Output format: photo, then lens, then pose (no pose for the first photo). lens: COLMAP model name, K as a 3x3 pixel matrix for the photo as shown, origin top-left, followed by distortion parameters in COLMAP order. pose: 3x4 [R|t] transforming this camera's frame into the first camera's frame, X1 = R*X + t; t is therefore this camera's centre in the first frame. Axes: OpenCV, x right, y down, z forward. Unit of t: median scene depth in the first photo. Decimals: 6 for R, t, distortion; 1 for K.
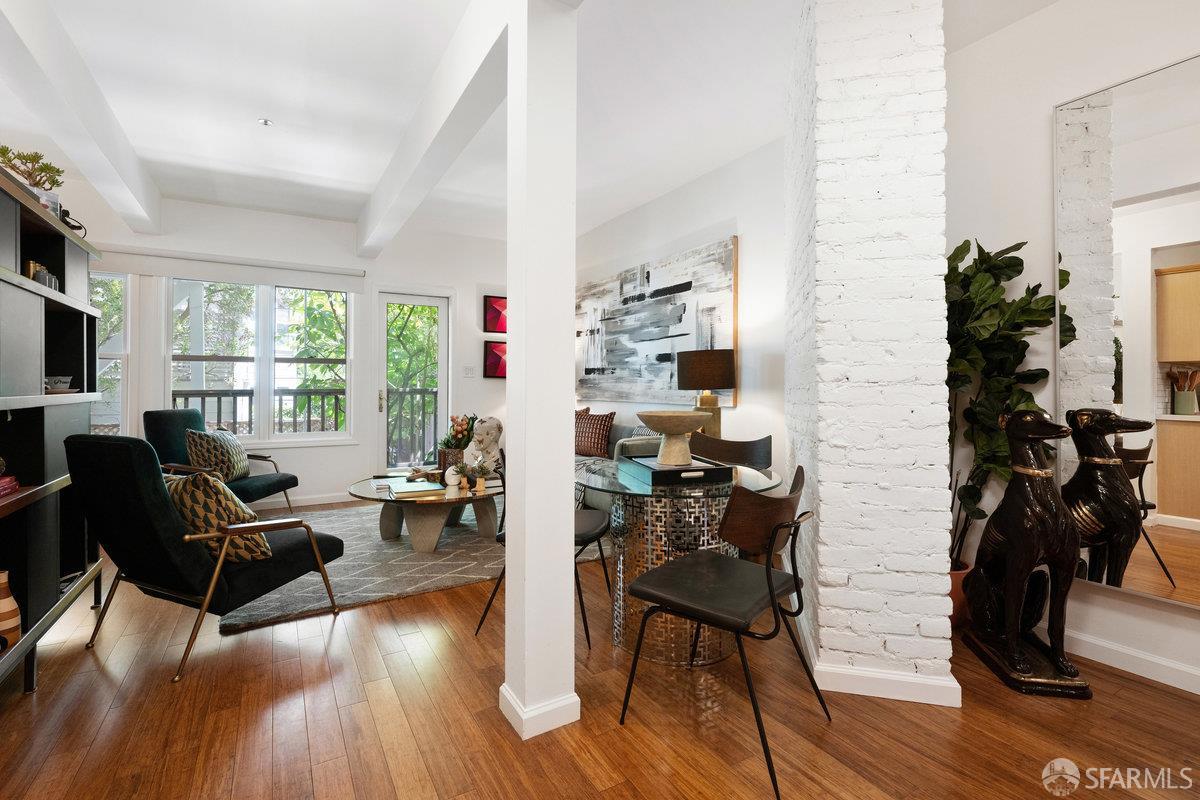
lens RADIAL K [[550.1, 0, 600.6], [0, 550.1, 383.9], [0, 0, 1]] dist [-0.000250, 0.000089]
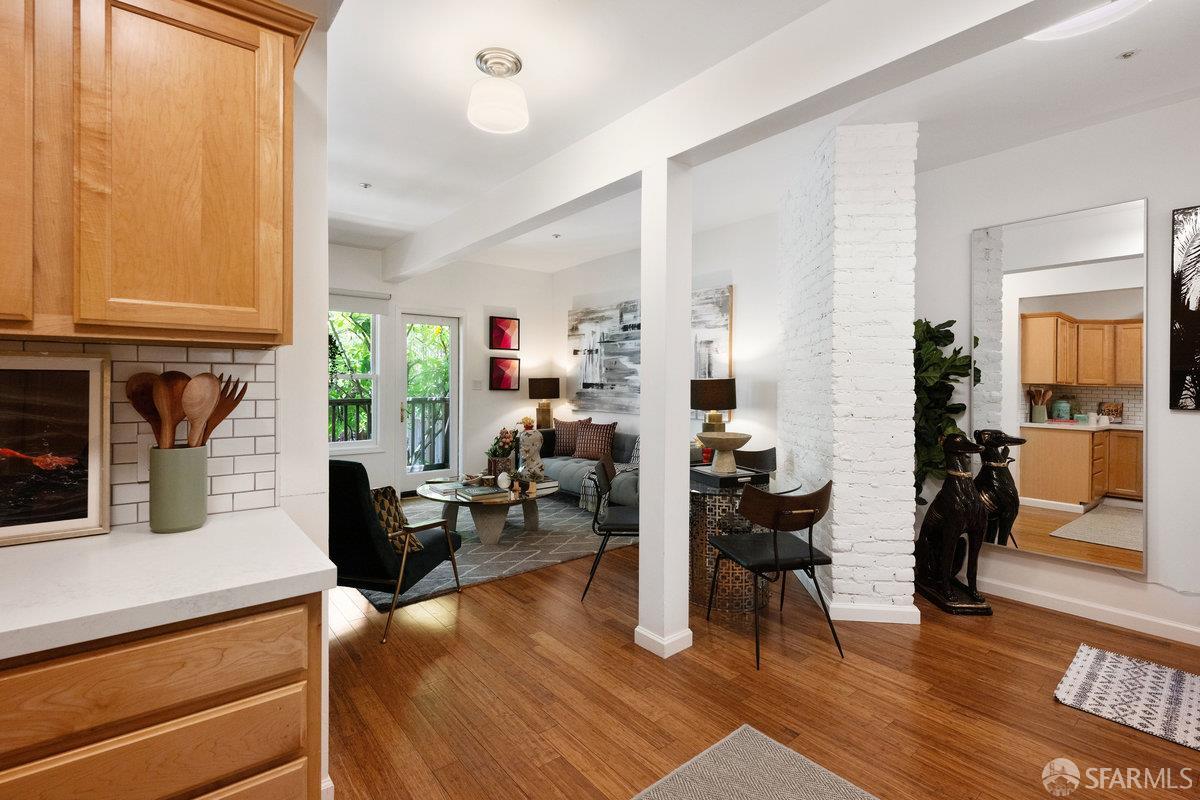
lens RADIAL K [[546.6, 0, 597.3], [0, 546.6, 386.7], [0, 0, 1]] dist [-0.001000, -0.000153]
pose [[0.989623, 0.003679, 0.143643, -0.232618], [-0.005871, 0.999873, 0.014844, -0.053206], [-0.143570, -0.015533, 0.989518, -0.194199]]
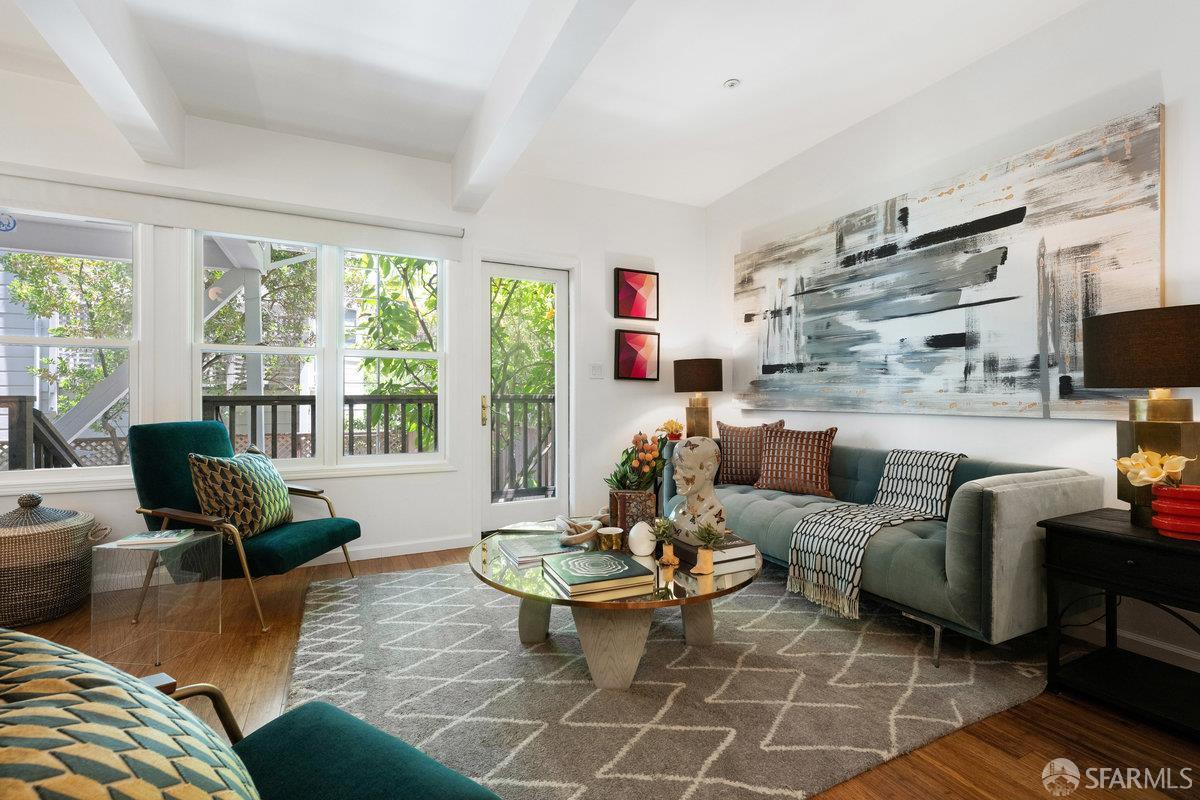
lens RADIAL K [[533.2, 0, 603.5], [0, 533.2, 399.6], [0, 0, 1]] dist [0.000567, 0.000129]
pose [[0.997095, -0.000699, -0.076171, -0.258649], [0.001225, 0.999976, 0.006857, 0.016038], [0.076165, -0.006930, 0.997071, 0.426003]]
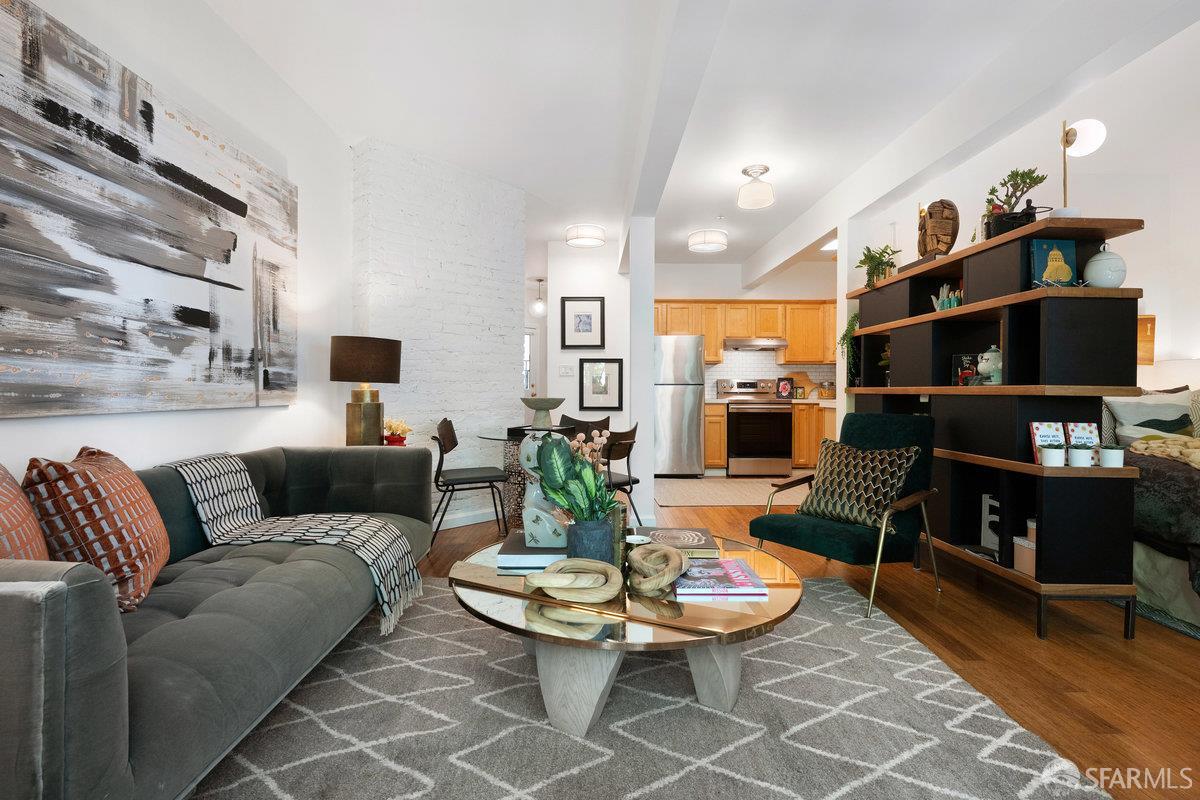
lens RADIAL K [[550.1, 0, 600.6], [0, 550.1, 383.9], [0, 0, 1]] dist [-0.000250, 0.000089]
pose [[-0.866445, 0.002416, 0.499266, -0.517456], [-0.005622, 0.999878, -0.014594, 0.020607], [-0.499241, -0.015452, -0.866326, 1.432445]]
